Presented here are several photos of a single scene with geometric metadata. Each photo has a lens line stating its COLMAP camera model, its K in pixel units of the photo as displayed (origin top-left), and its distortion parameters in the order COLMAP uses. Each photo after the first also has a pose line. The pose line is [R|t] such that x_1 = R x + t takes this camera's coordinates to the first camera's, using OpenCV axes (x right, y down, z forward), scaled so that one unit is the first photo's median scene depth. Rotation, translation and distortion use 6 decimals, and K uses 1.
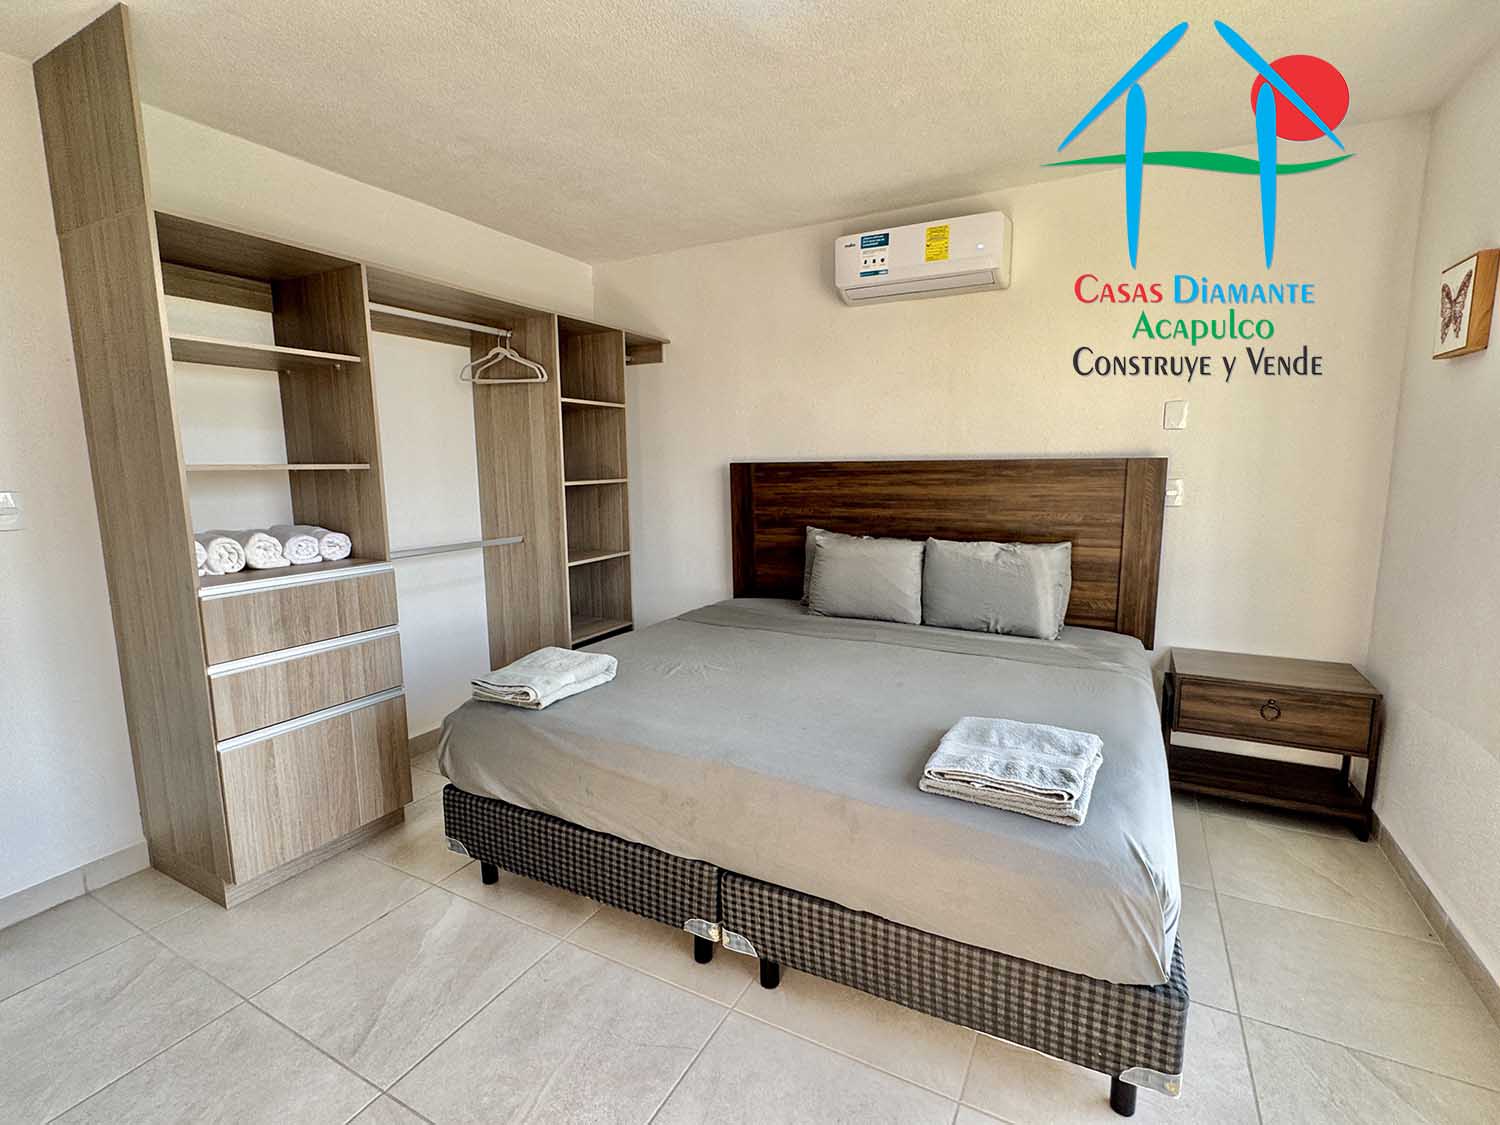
lens RADIAL K [[702.7, 0, 750.0], [0, 702.7, 562.5], [0, 0, 1]] dist [-0.001572, -0.000344]
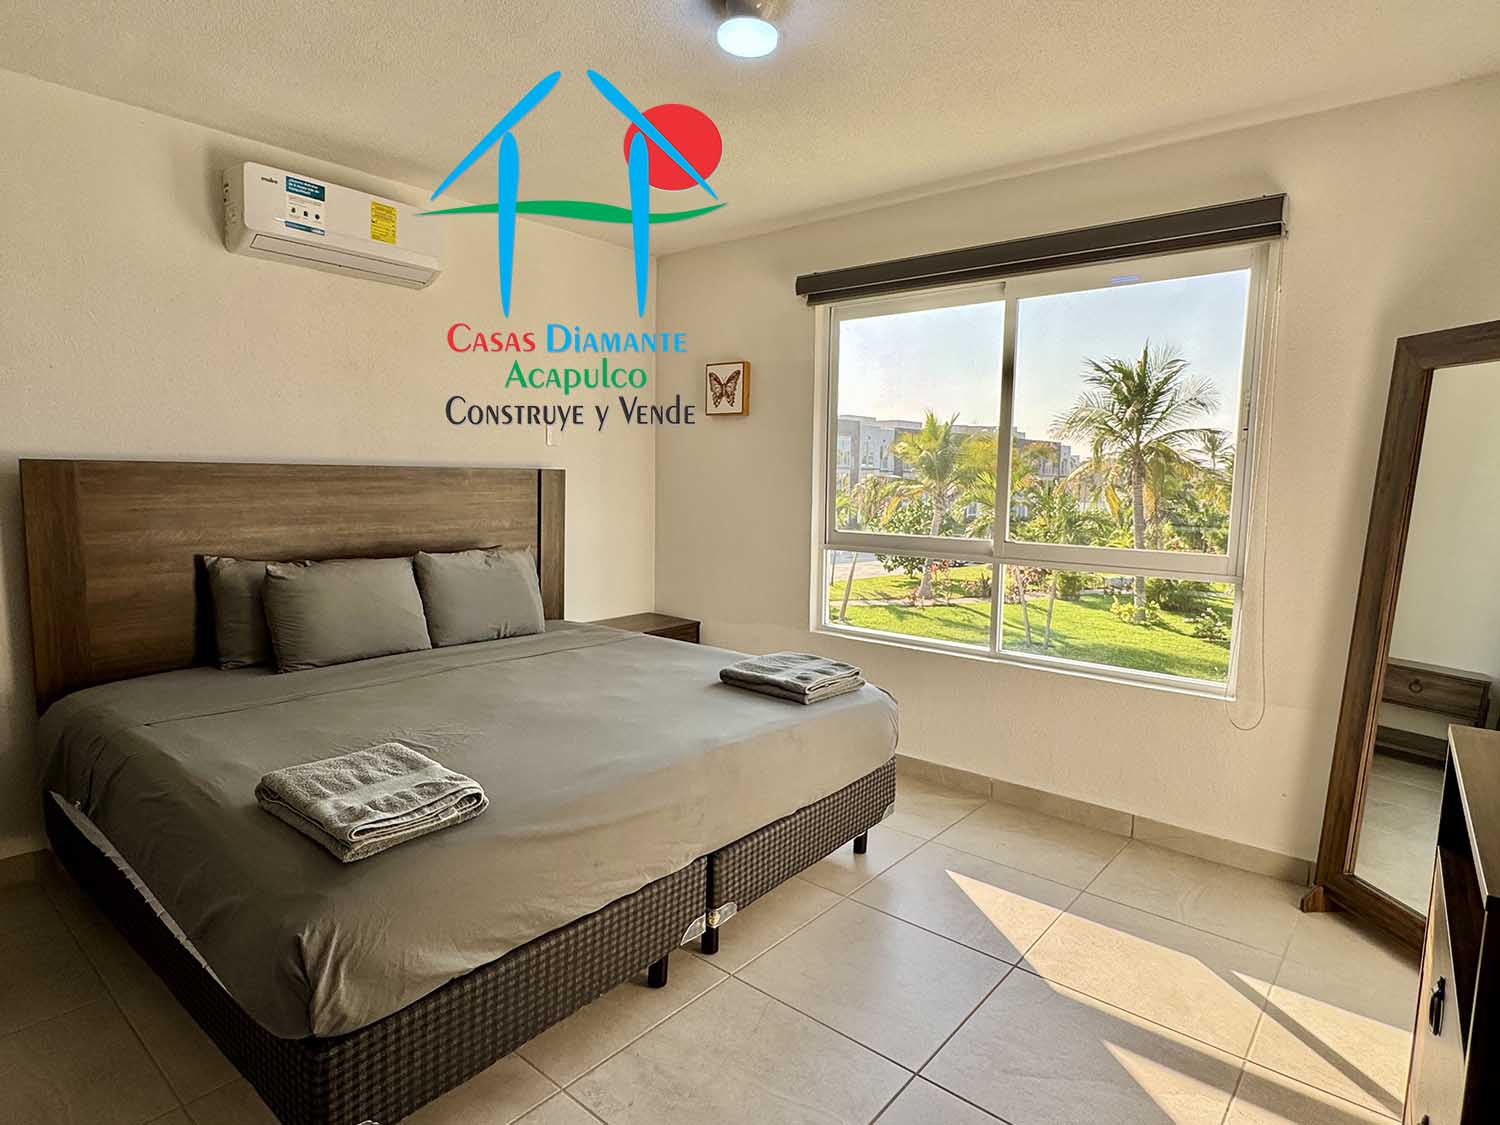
lens RADIAL K [[821.9, 0, 750.0], [0, 821.9, 562.5], [0, 0, 1]] dist [0.002094, 0.000350]
pose [[0.208295, -0.087159, 0.974175, -0.688372], [0.121132, 0.990652, 0.062733, -0.037135], [-0.970536, 0.104937, 0.216905, 0.366882]]
